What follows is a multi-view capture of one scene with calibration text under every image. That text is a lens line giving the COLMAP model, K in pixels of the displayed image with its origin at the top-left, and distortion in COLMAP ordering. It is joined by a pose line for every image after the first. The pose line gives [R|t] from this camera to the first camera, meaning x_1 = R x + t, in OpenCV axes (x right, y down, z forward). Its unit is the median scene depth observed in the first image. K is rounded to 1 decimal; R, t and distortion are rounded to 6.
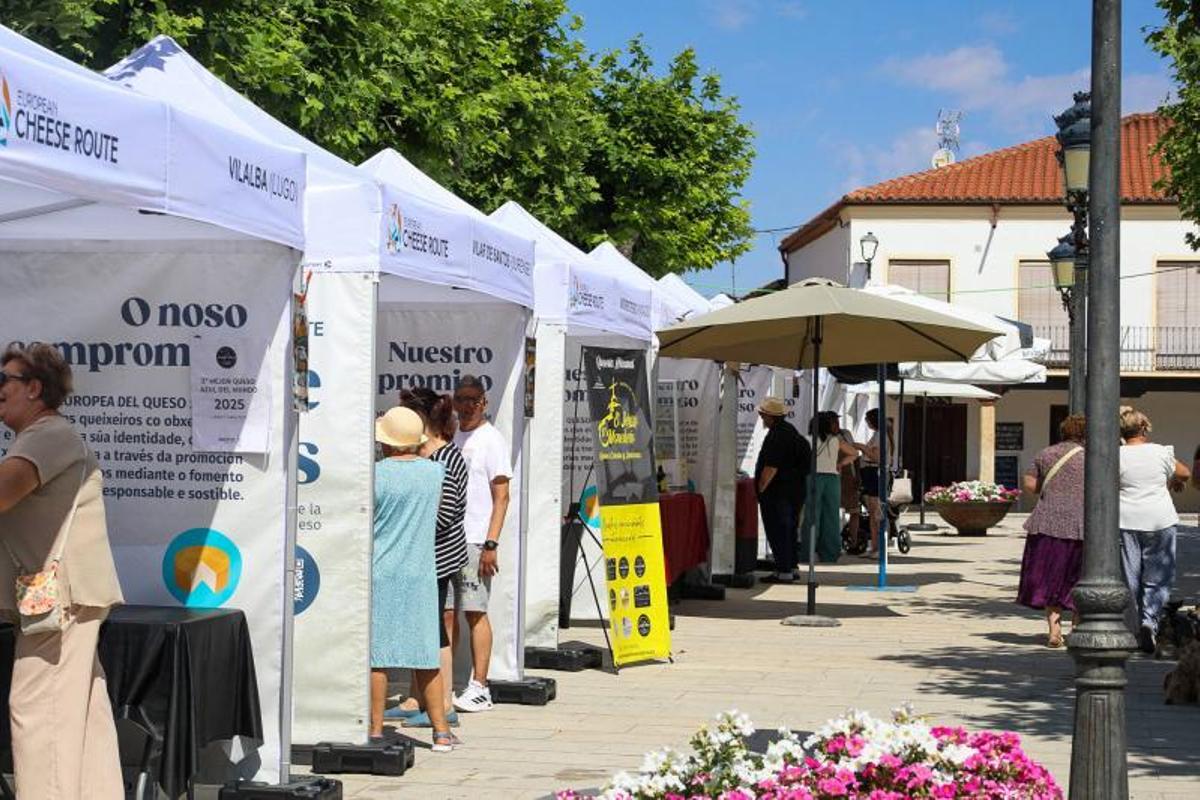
lens RADIAL K [[2666.1, 0, 600.3], [0, 2666.1, 454.3], [0, 0, 1]] dist [-0.086636, 0.257077]
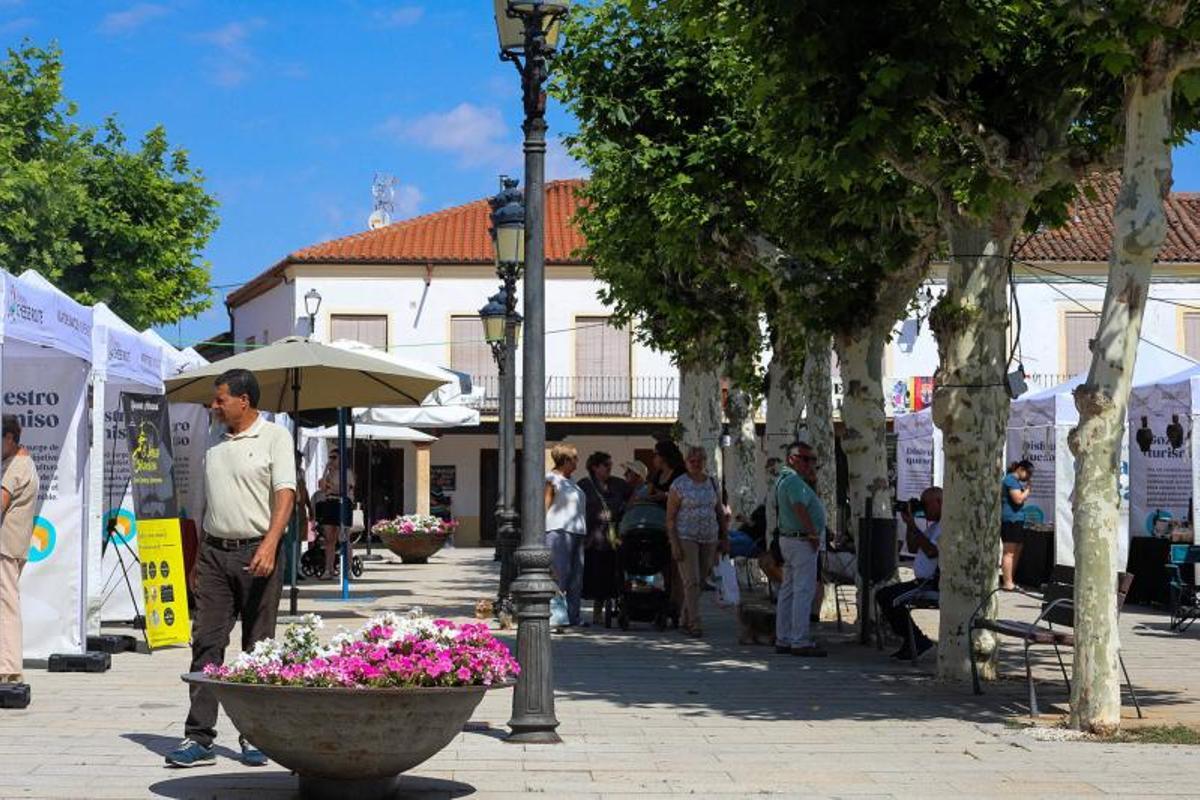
lens RADIAL K [[2666.1, 0, 600.3], [0, 2666.1, 454.3], [0, 0, 1]] dist [-0.086636, 0.257077]
pose [[0.977084, -0.005779, 0.212775, -0.024320], [0.009791, 0.999794, -0.017805, 0.006052], [-0.212628, 0.019480, 0.976939, -0.122840]]
